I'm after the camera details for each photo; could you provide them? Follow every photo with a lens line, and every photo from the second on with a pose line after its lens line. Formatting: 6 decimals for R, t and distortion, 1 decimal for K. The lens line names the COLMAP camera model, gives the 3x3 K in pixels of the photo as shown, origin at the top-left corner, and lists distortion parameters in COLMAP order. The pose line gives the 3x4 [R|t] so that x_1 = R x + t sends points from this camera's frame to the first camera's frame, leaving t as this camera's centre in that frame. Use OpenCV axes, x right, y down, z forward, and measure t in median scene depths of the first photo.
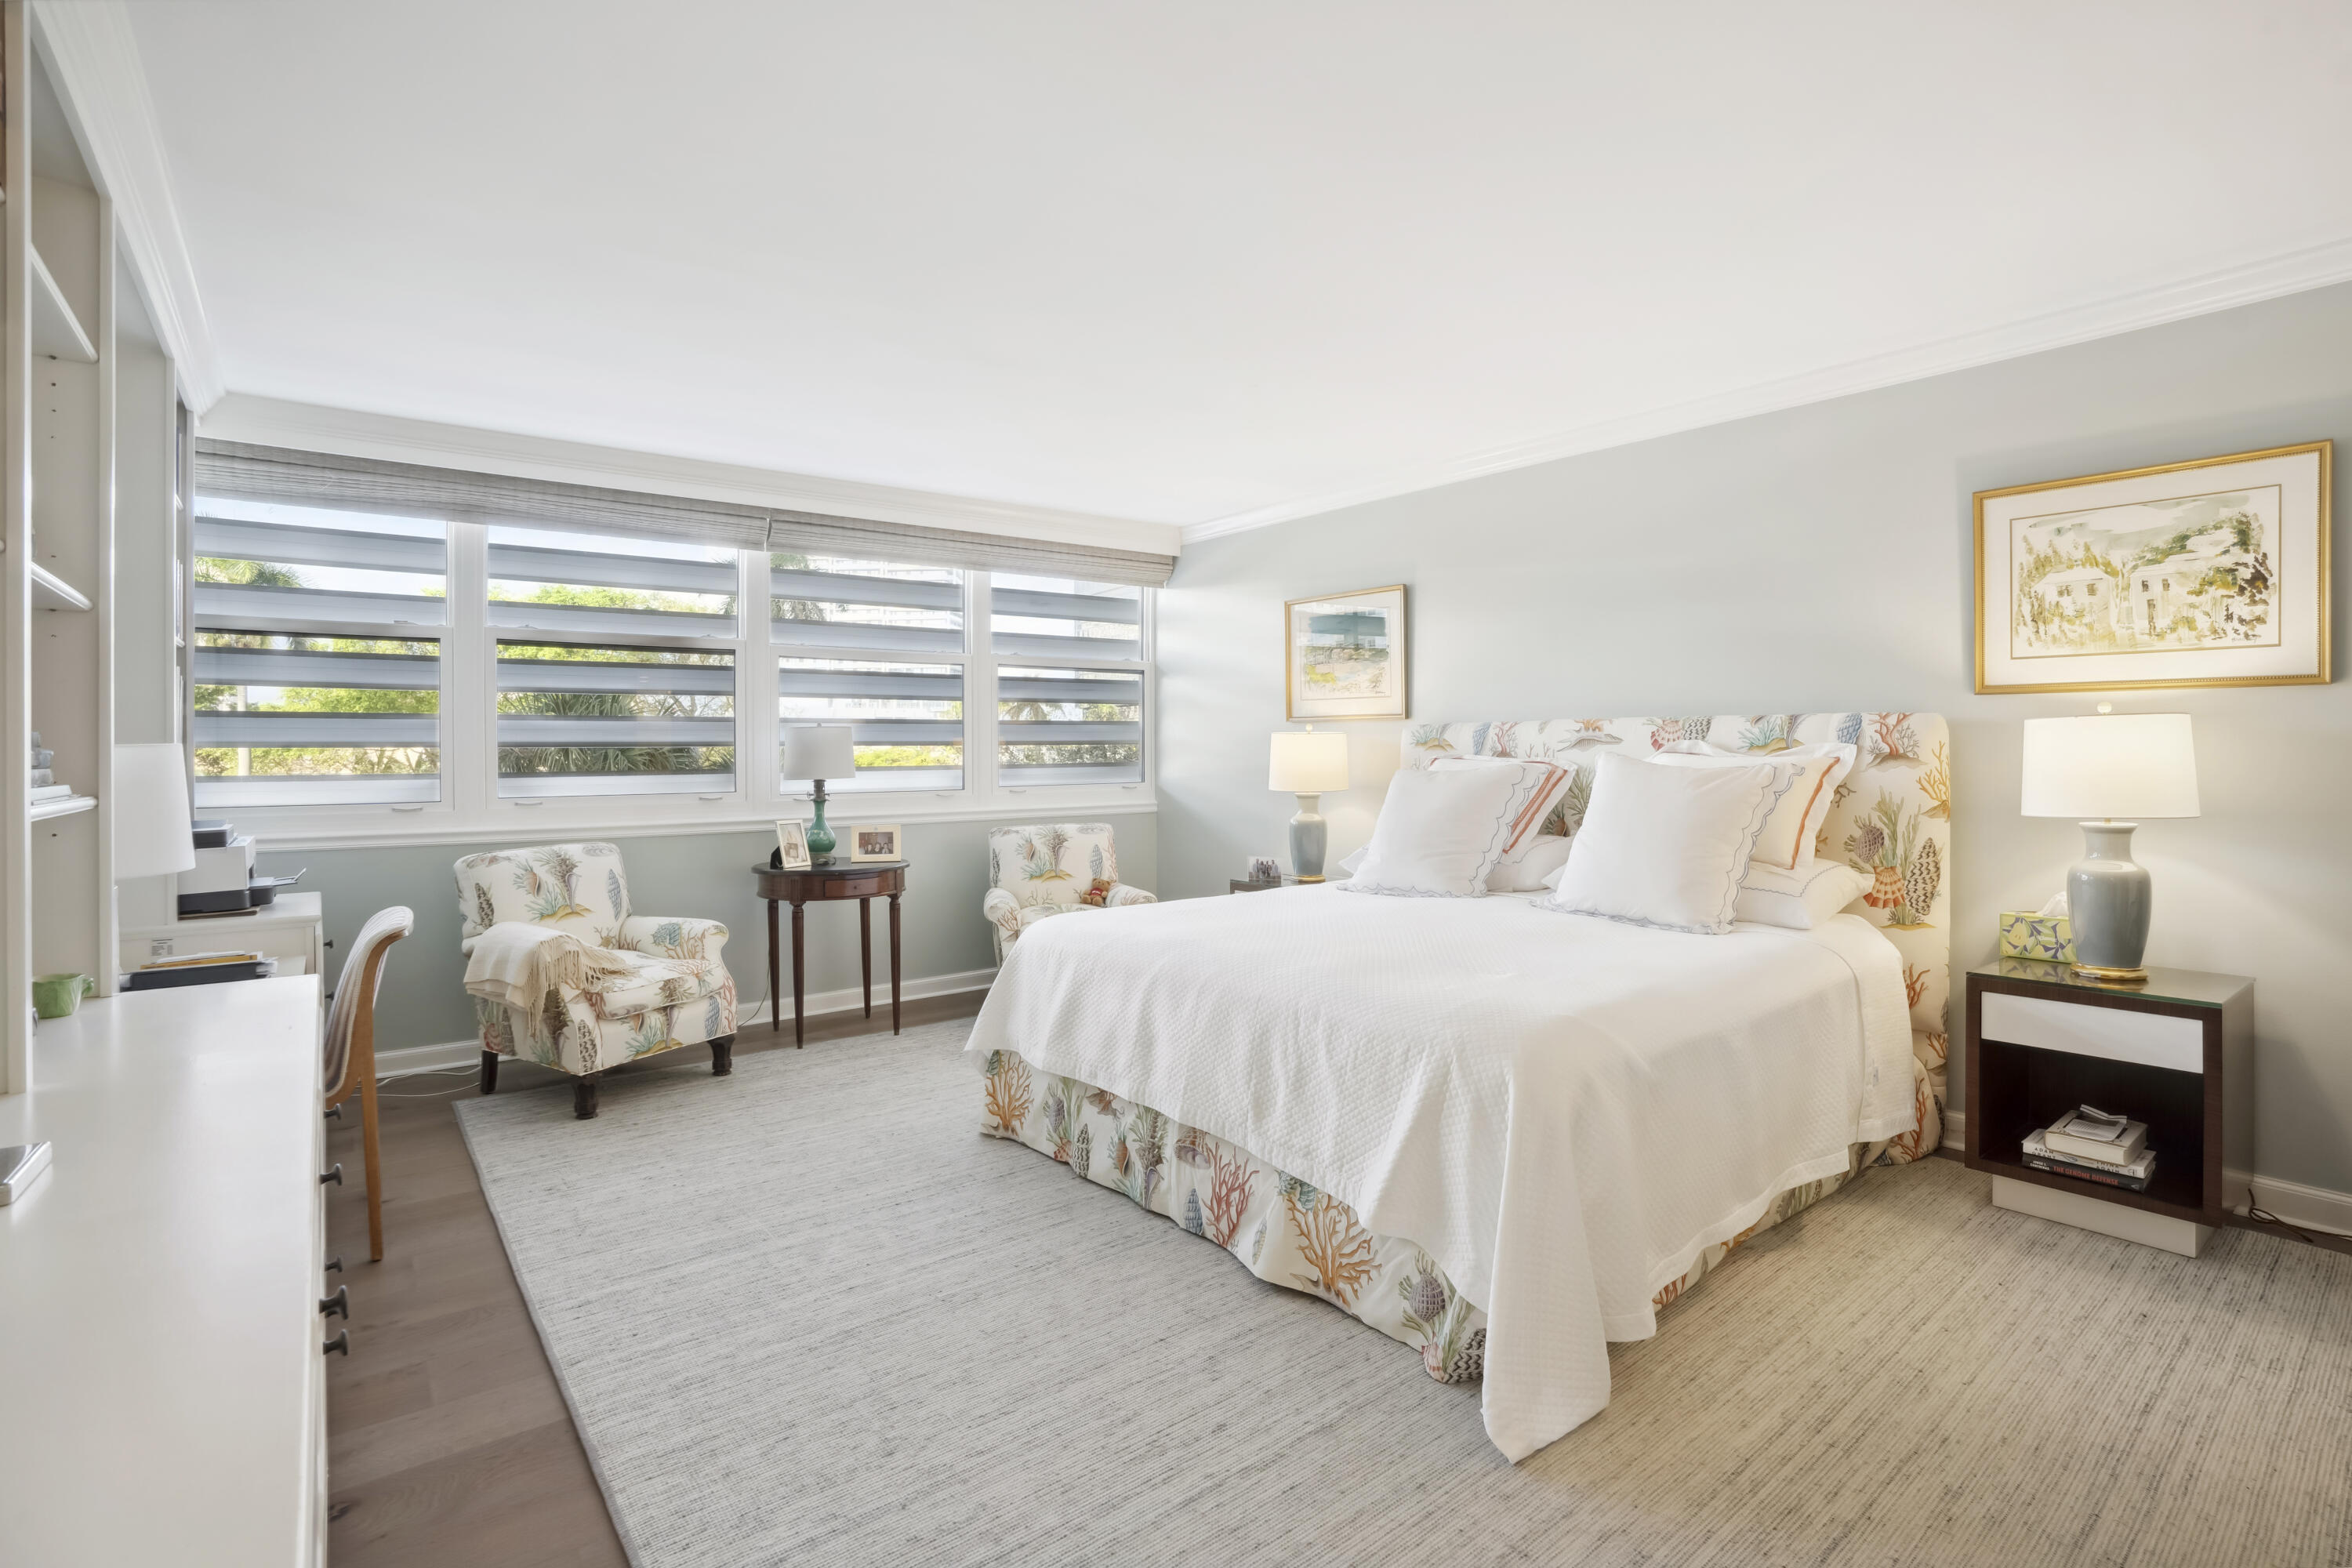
lens RADIAL K [[1134.6, 0, 1176.0], [0, 1134.6, 784.0], [0, 0, 1]] dist [0.025597, 0.000099]
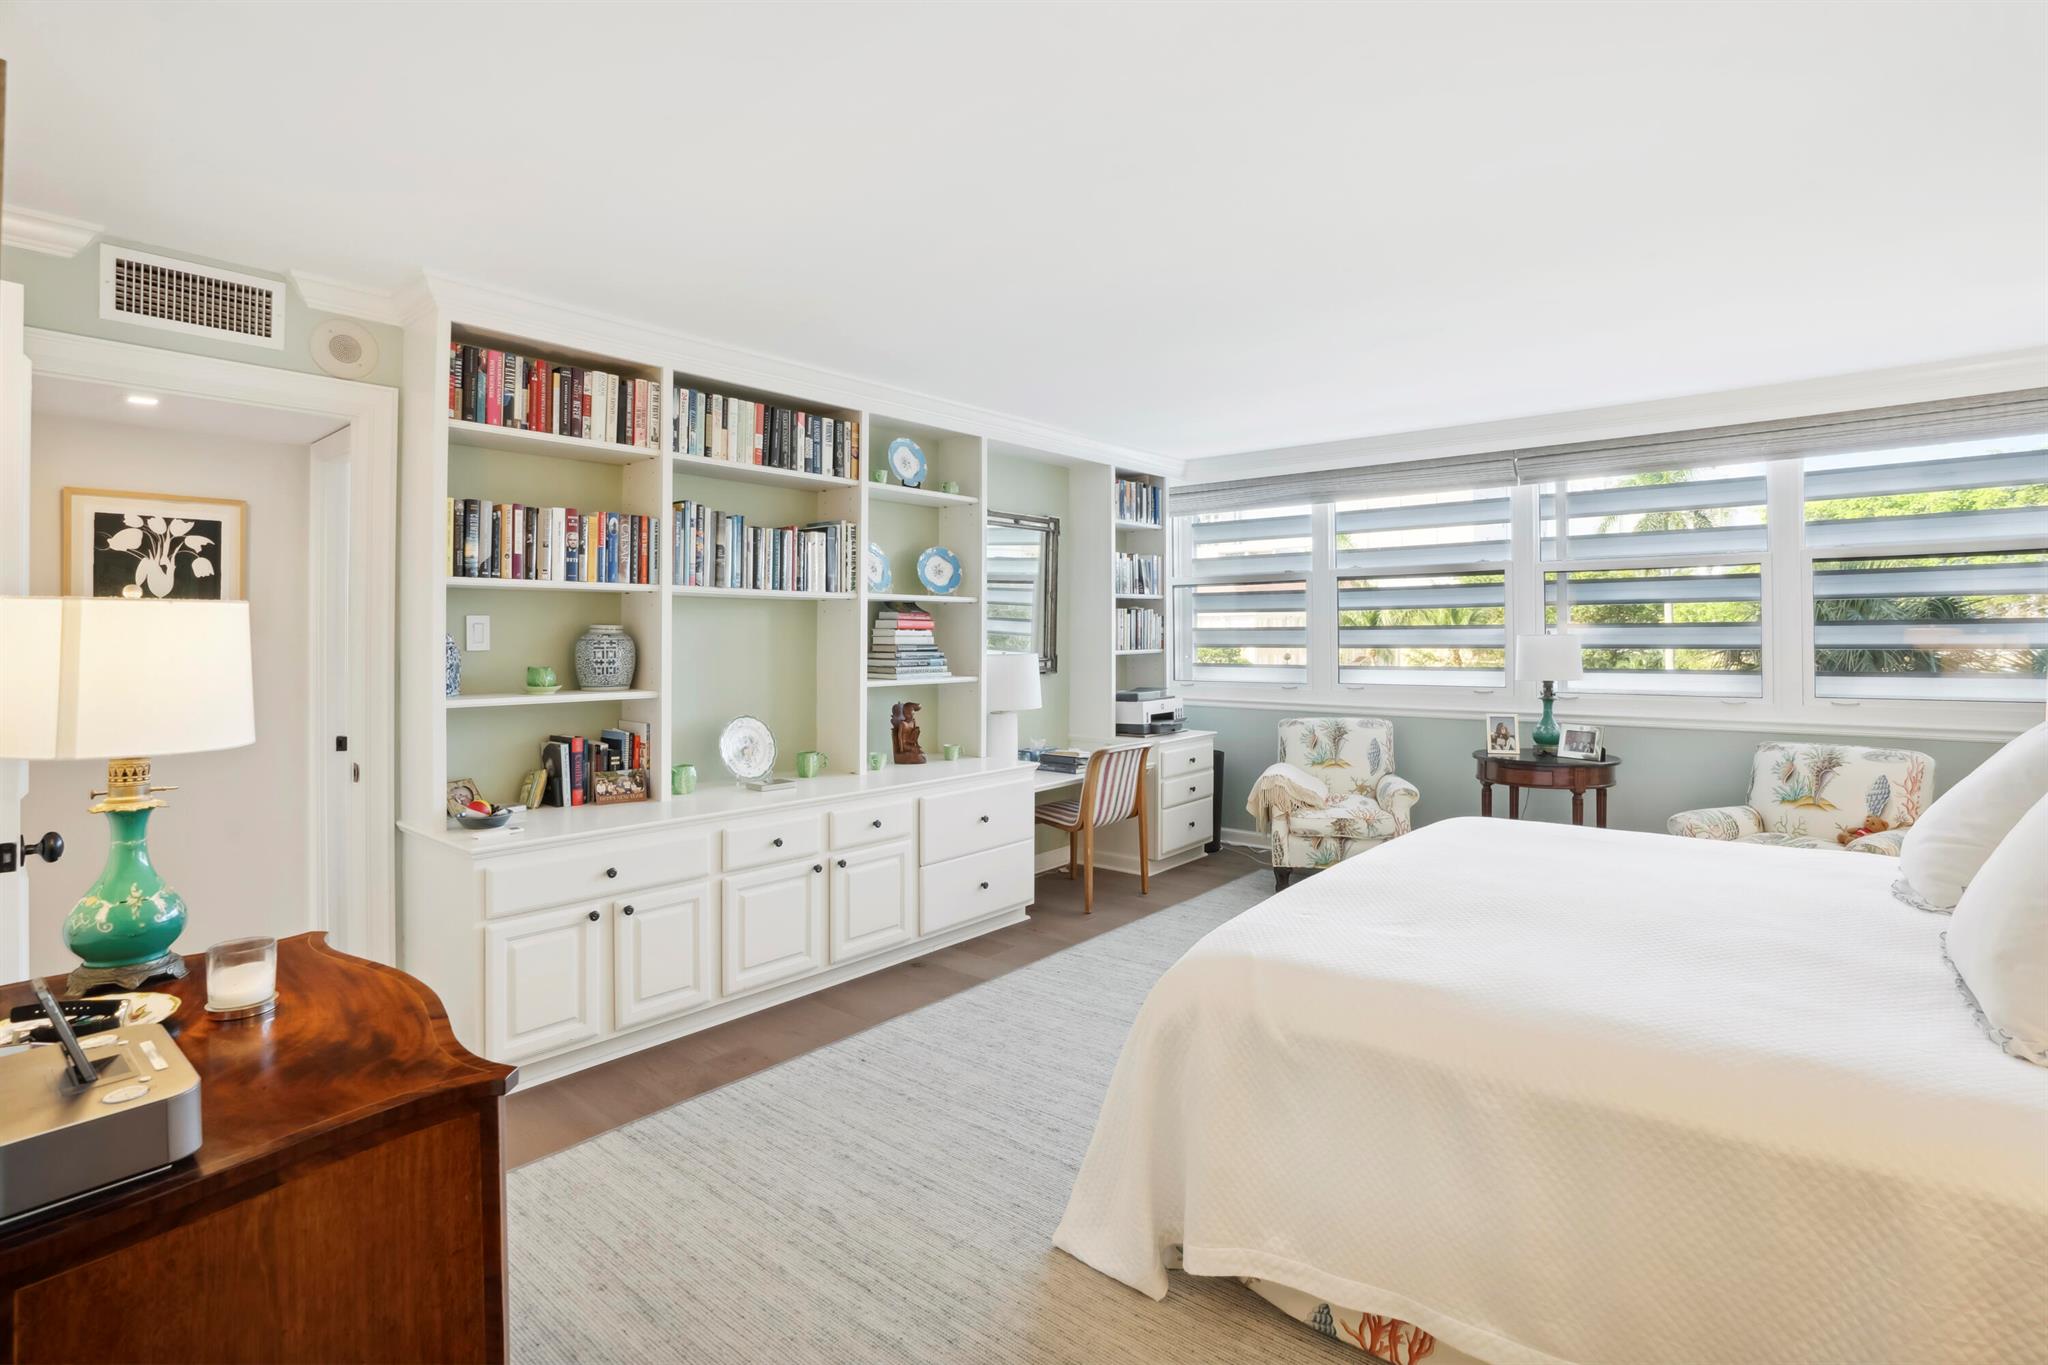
lens RADIAL K [[1002.7, 0, 1024.1], [0, 1002.7, 645.2], [0, 0, 1]] dist [-0.063307, 0.033635]
pose [[0.245895, 0.003359, -0.969291, 0.559612], [-0.037767, 0.999268, -0.006118, -0.014372], [0.968561, 0.038112, 0.245842, 0.287572]]
